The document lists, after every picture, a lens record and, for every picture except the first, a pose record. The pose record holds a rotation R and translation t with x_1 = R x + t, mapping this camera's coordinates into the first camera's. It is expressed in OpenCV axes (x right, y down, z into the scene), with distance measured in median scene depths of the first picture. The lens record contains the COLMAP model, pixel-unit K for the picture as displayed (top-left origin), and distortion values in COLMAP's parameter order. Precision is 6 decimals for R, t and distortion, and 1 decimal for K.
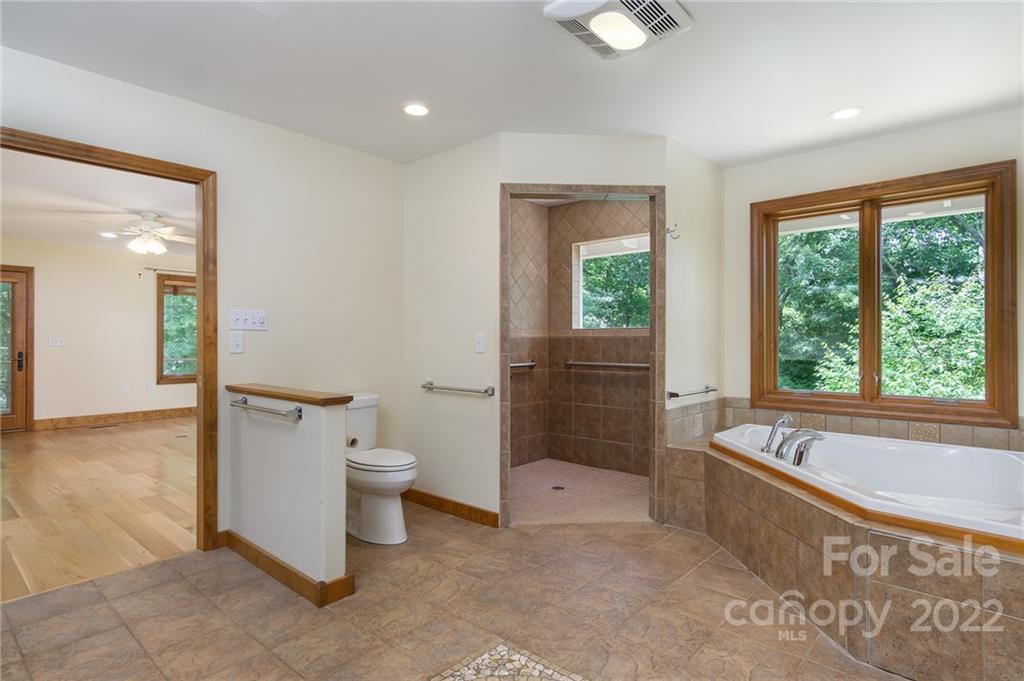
lens RADIAL K [[551.1, 0, 515.9], [0, 551.1, 341.3], [0, 0, 1]] dist [0.008528, -0.003974]
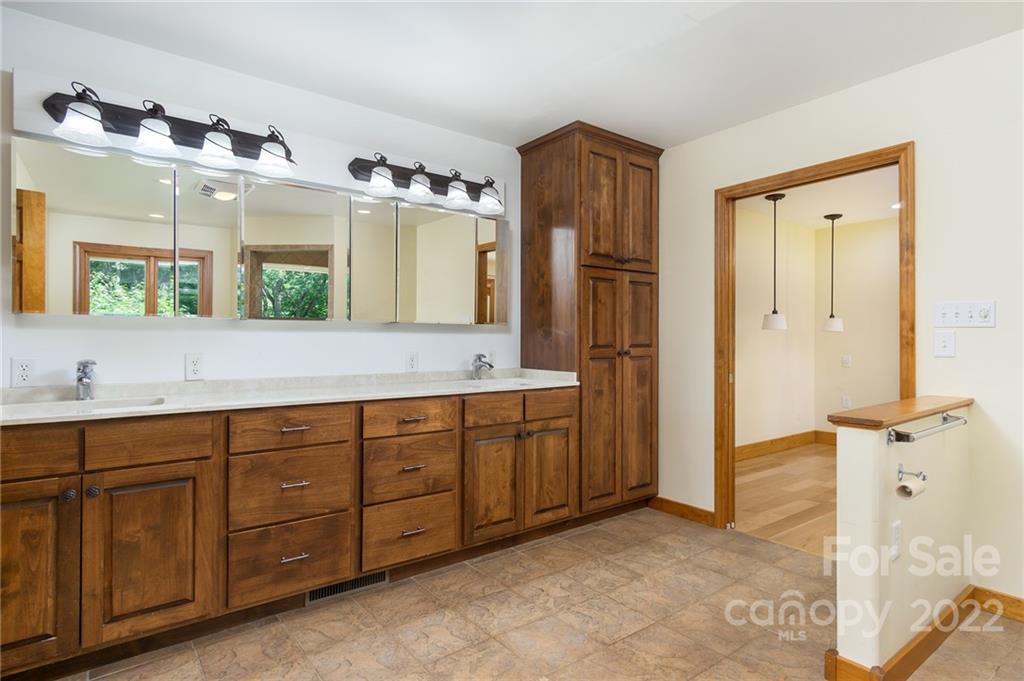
lens RADIAL K [[551.1, 0, 517.7], [0, 551.1, 335.4], [0, 0, 1]] dist [0.008528, -0.003974]
pose [[-0.203255, -0.003641, -0.979119, 0.396070], [-0.003718, 0.999989, -0.002946, -0.004428], [0.979119, 0.003042, -0.203267, 0.562477]]
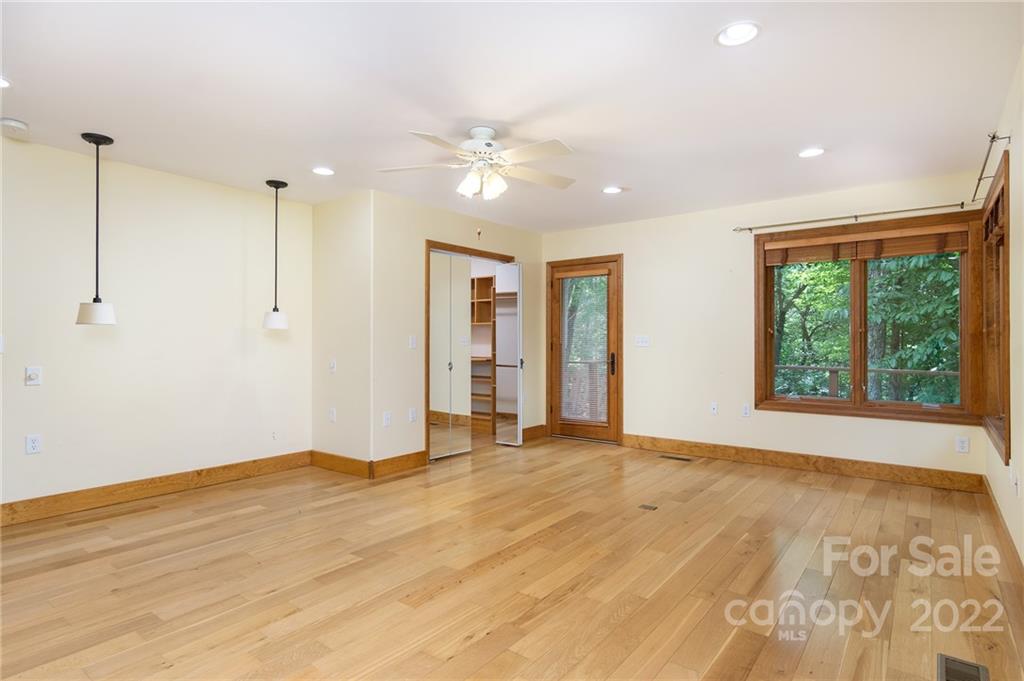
lens RADIAL K [[551.1, 0, 510.8], [0, 551.1, 342.0], [0, 0, 1]] dist [0.008528, -0.003974]
pose [[0.069106, 0.001611, -0.997608, -0.079519], [-0.002946, 0.999995, 0.001411, 0.002752], [0.997605, 0.002841, 0.069111, 1.629687]]
